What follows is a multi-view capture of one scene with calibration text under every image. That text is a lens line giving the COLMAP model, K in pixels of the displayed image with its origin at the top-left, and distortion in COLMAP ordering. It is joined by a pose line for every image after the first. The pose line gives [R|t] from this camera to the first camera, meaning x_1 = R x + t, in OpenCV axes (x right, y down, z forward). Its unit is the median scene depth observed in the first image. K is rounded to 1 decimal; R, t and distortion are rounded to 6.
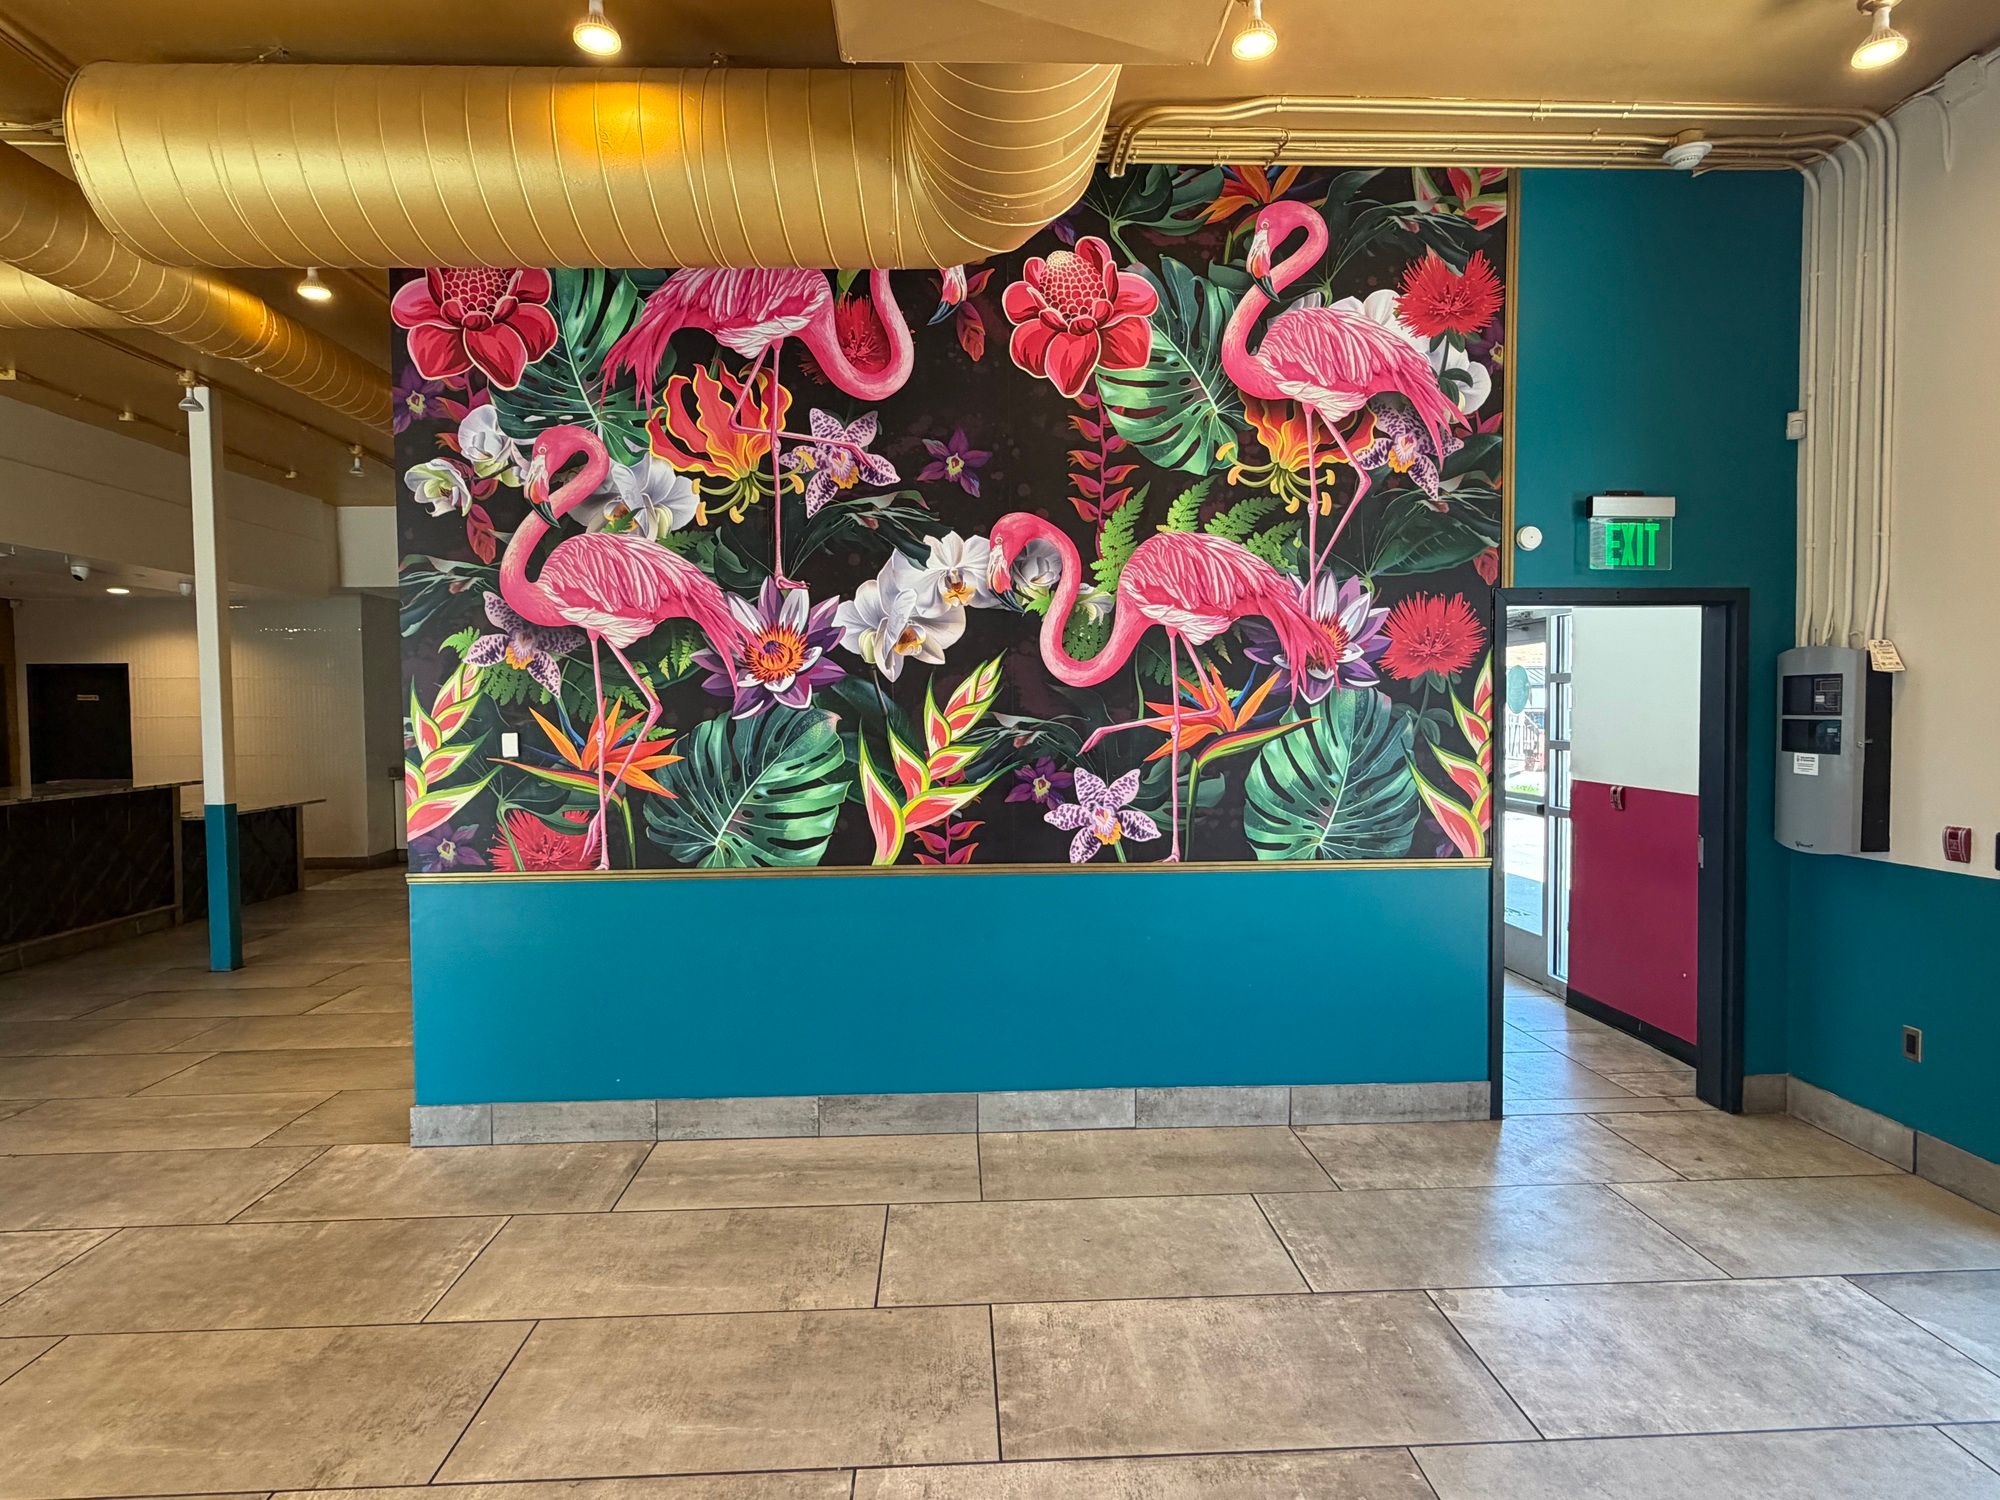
lens RADIAL K [[1058.2, 0, 996.7], [0, 1058.2, 750.1], [0, 0, 1]] dist [-0.001918, 0.000410]
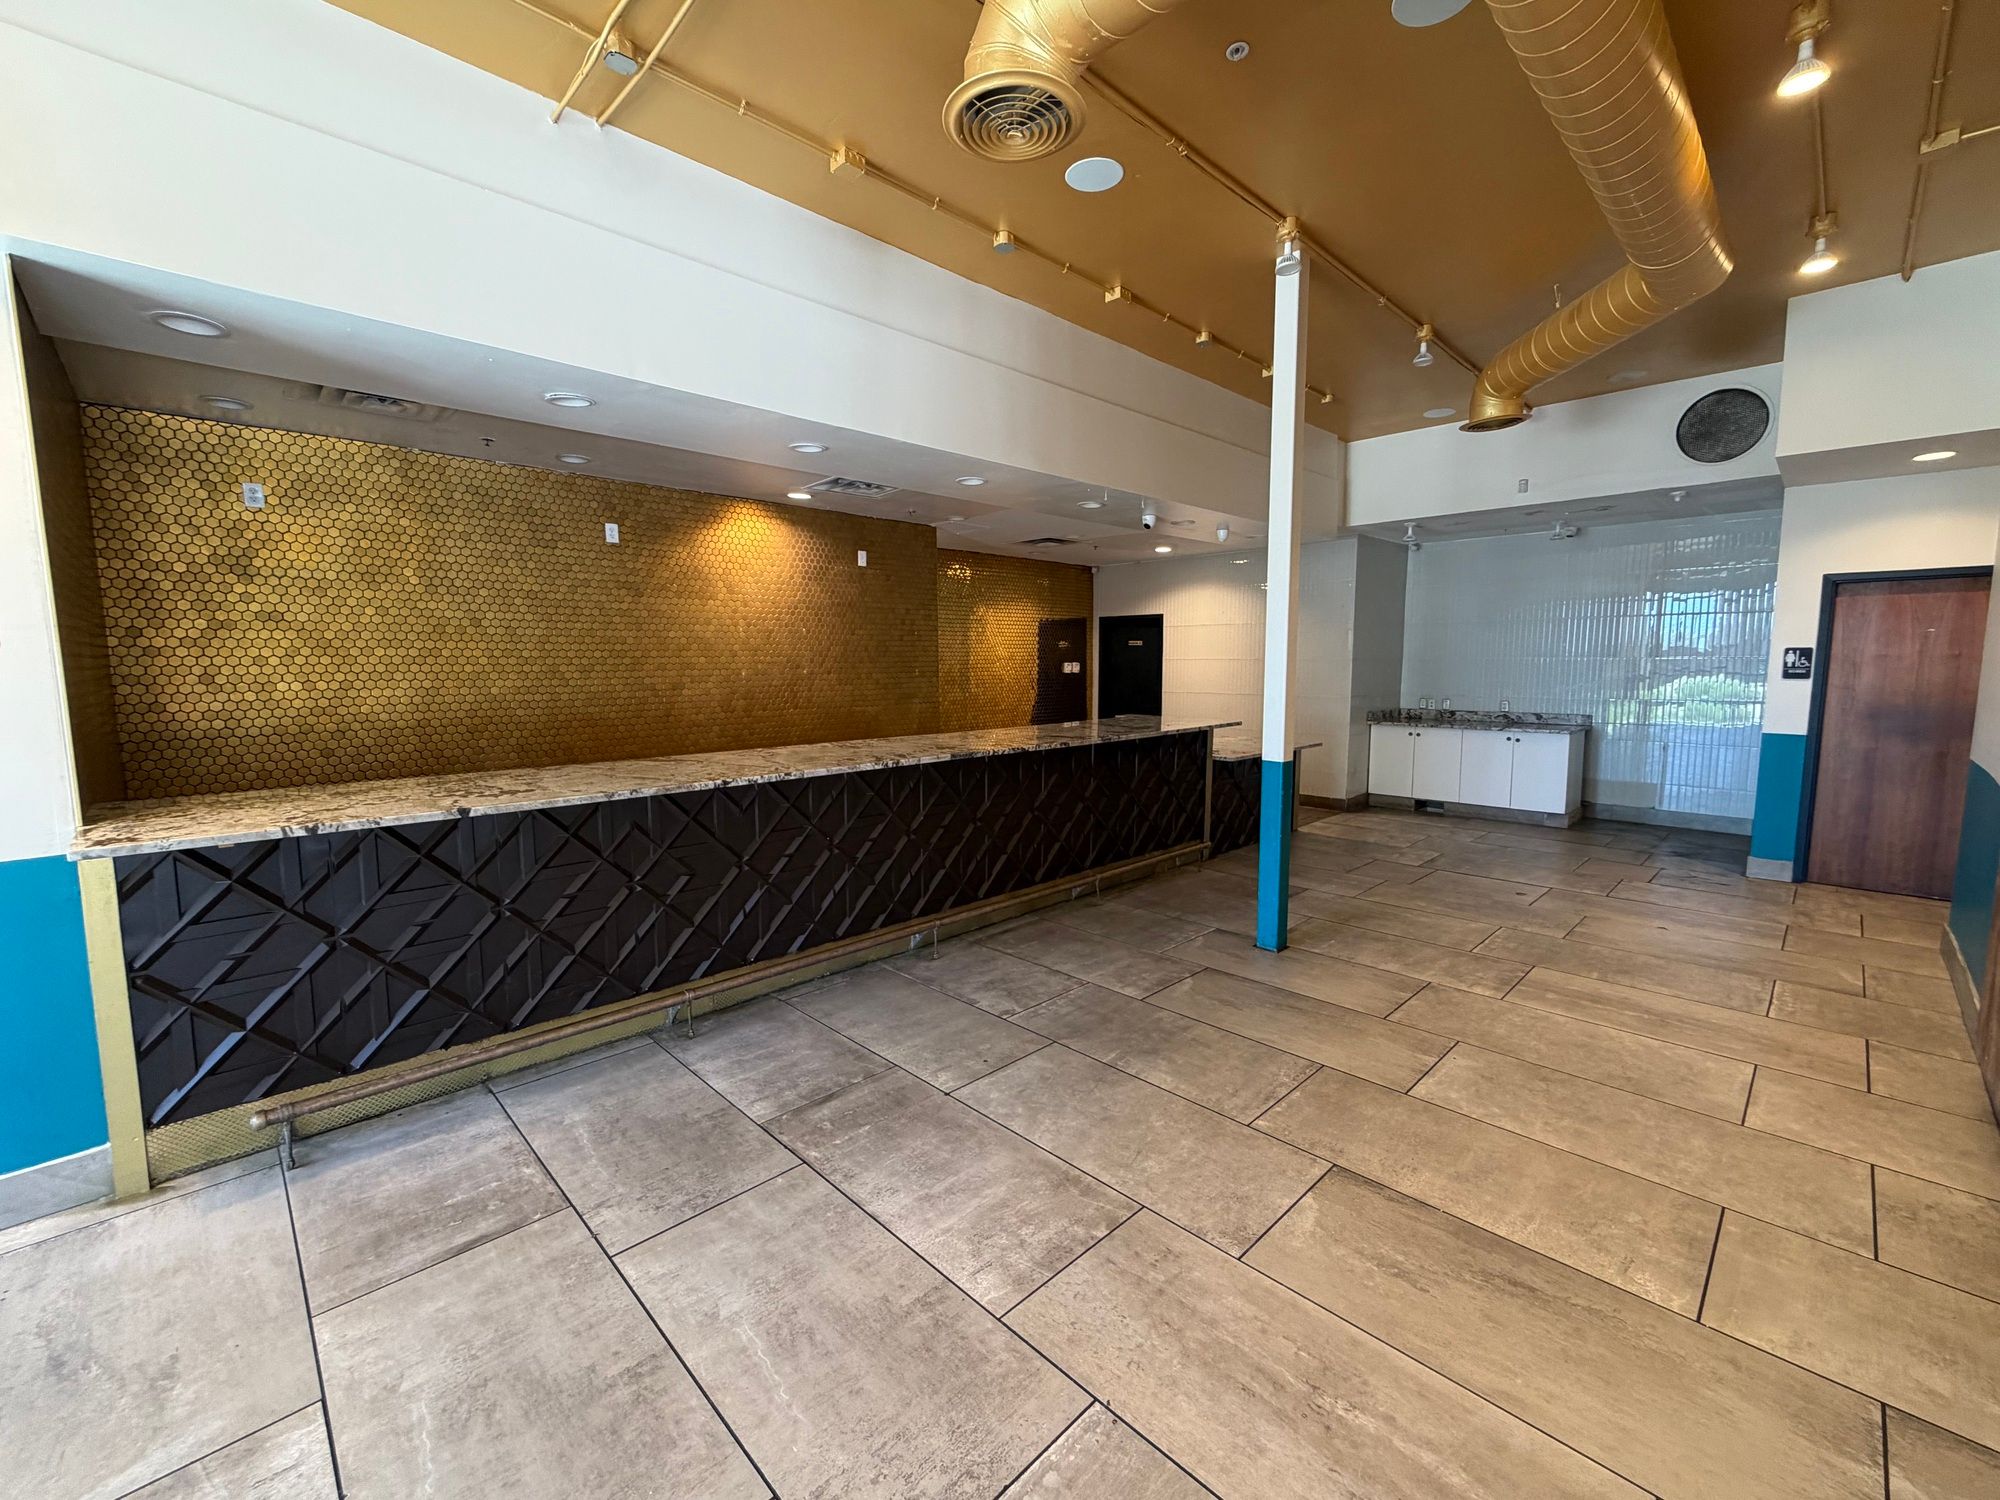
lens RADIAL K [[814.7, 0, 1000.7], [0, 814.7, 747.0], [0, 0, 1]] dist [0.000127, 0.000008]
pose [[0.664088, 0.085849, -0.742709, -0.262099], [-0.030566, 0.995673, 0.087758, -0.007878], [0.747029, -0.035577, 0.663839, 0.261638]]
